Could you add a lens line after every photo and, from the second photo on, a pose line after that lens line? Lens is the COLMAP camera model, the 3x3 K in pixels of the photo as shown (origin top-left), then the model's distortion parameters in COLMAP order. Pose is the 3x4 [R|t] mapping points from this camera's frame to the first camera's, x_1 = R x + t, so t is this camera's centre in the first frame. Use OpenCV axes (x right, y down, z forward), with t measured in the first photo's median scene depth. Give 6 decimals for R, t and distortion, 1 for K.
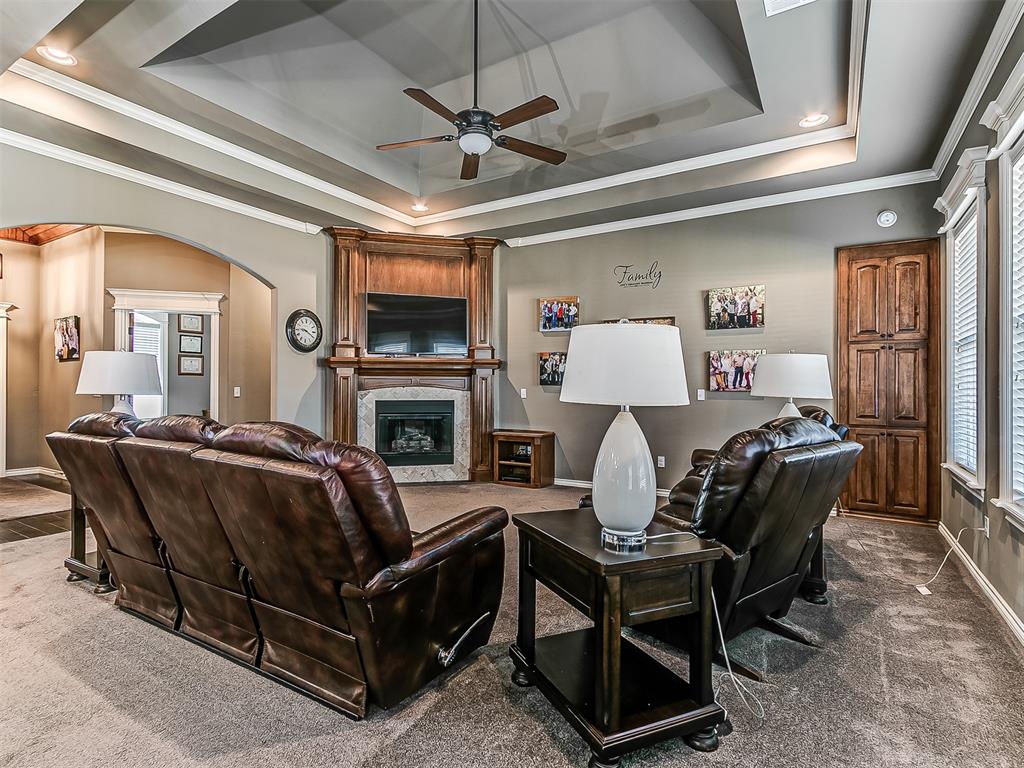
lens RADIAL K [[541.7, 0, 504.3], [0, 541.7, 385.4], [0, 0, 1]] dist [0.003770, -0.004035]
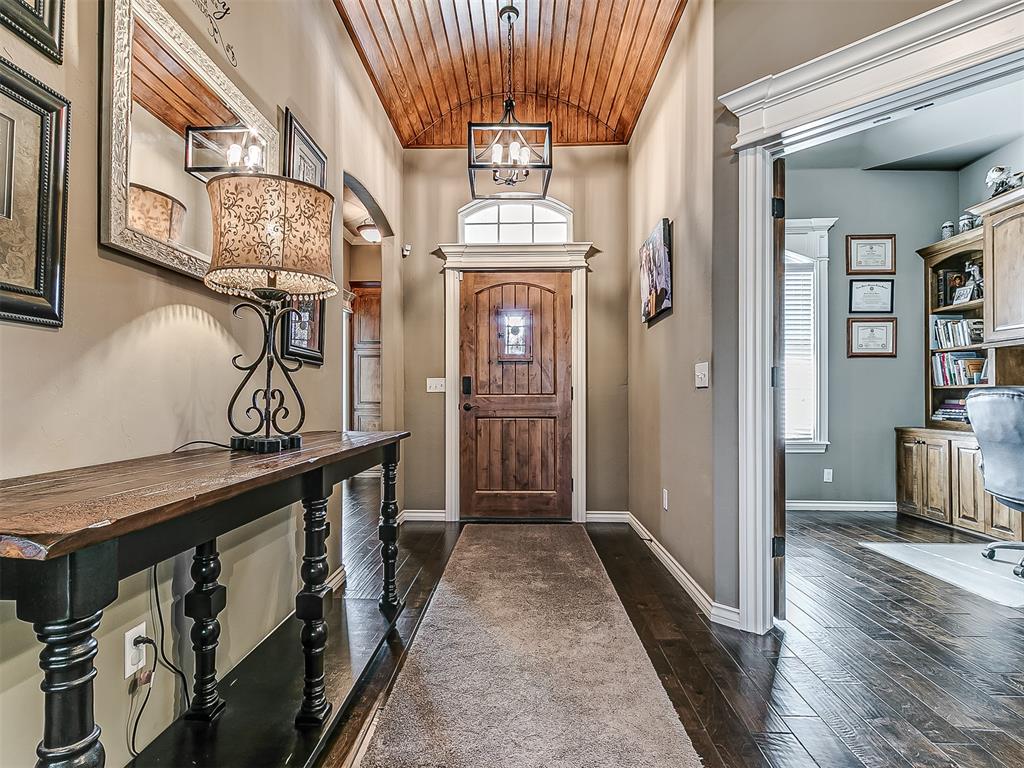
lens RADIAL K [[541.7, 0, 506.2], [0, 541.7, 390.9], [0, 0, 1]] dist [0.003770, -0.004035]
pose [[0.516276, -0.013443, -0.856317, -0.371163], [0.002736, 0.999898, -0.014047, 0.022035], [0.856418, 0.004909, 0.516260, 0.514653]]
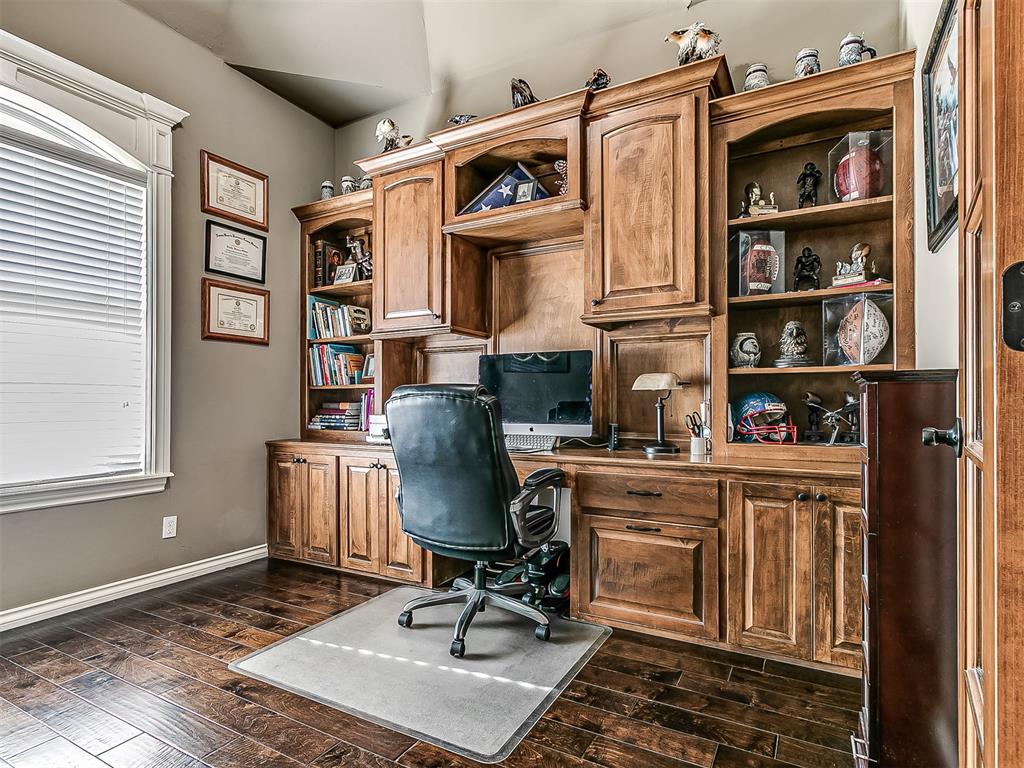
lens RADIAL K [[541.7, 0, 541.7], [0, 541.7, 400.5], [0, 0, 1]] dist [0.003770, -0.004035]
pose [[0.993908, -0.004742, 0.110108, -0.488512], [0.004641, 0.999989, 0.001178, 0.022477], [-0.110113, -0.000659, 0.993919, 0.731072]]
